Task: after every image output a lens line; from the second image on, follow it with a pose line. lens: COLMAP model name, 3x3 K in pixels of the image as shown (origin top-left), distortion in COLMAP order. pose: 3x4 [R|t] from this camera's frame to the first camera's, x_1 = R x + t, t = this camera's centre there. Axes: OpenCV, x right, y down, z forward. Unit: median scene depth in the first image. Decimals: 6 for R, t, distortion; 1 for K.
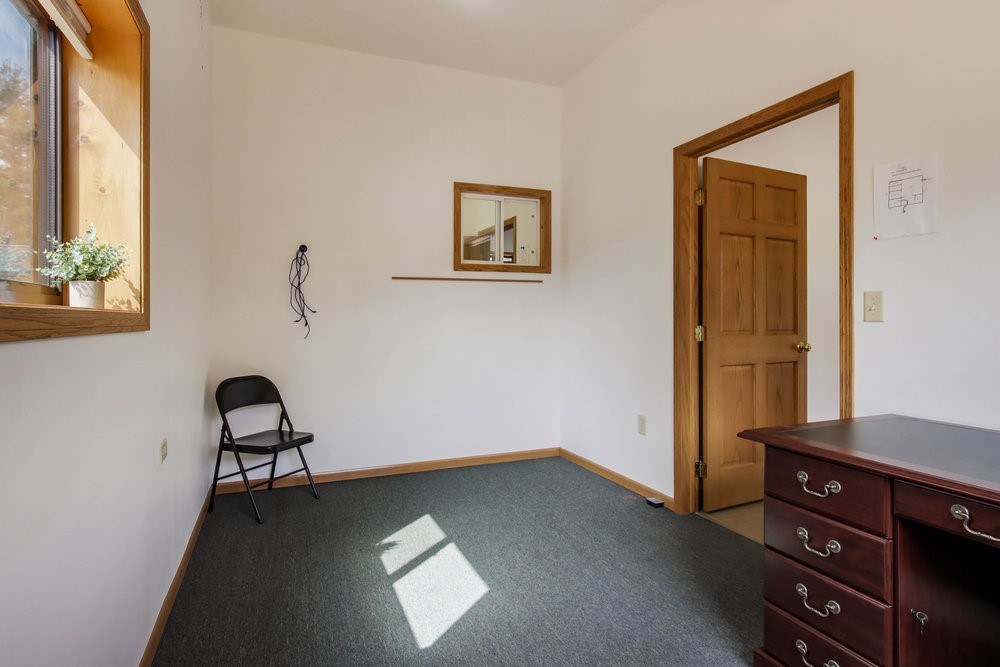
lens RADIAL K [[531.5, 0, 497.4], [0, 531.5, 327.3], [0, 0, 1]] dist [0.000002, 0.000713]
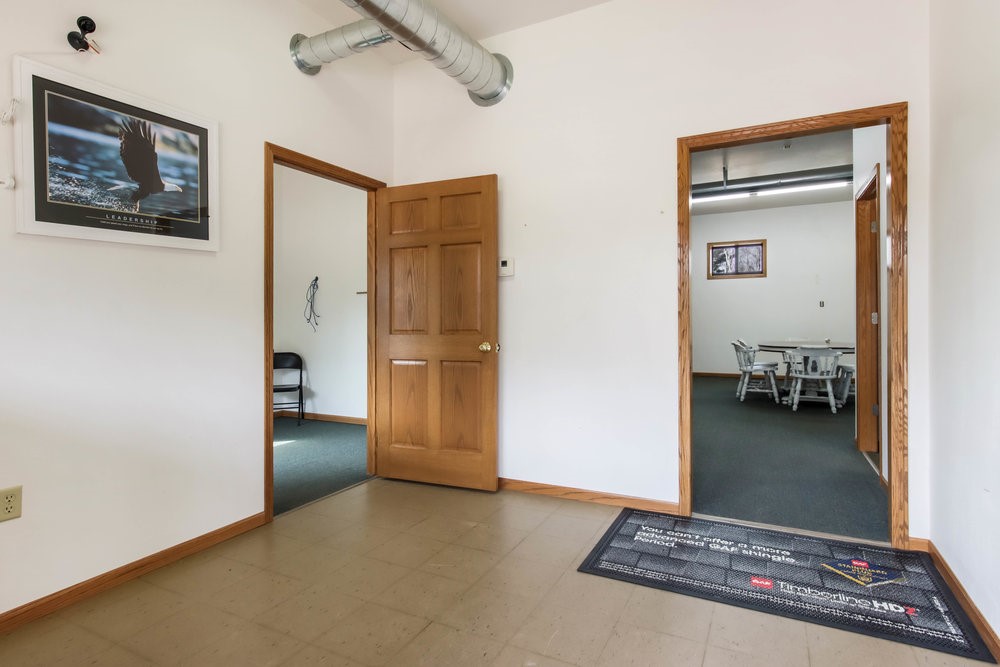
lens RADIAL K [[531.5, 0, 501.0], [0, 531.5, 324.1], [0, 0, 1]] dist [0.000002, 0.000713]
pose [[0.655420, 0.000740, -0.755265, 1.417776], [-0.007753, 0.999953, -0.005748, -0.001074], [0.755225, 0.009623, 0.655395, 0.381268]]
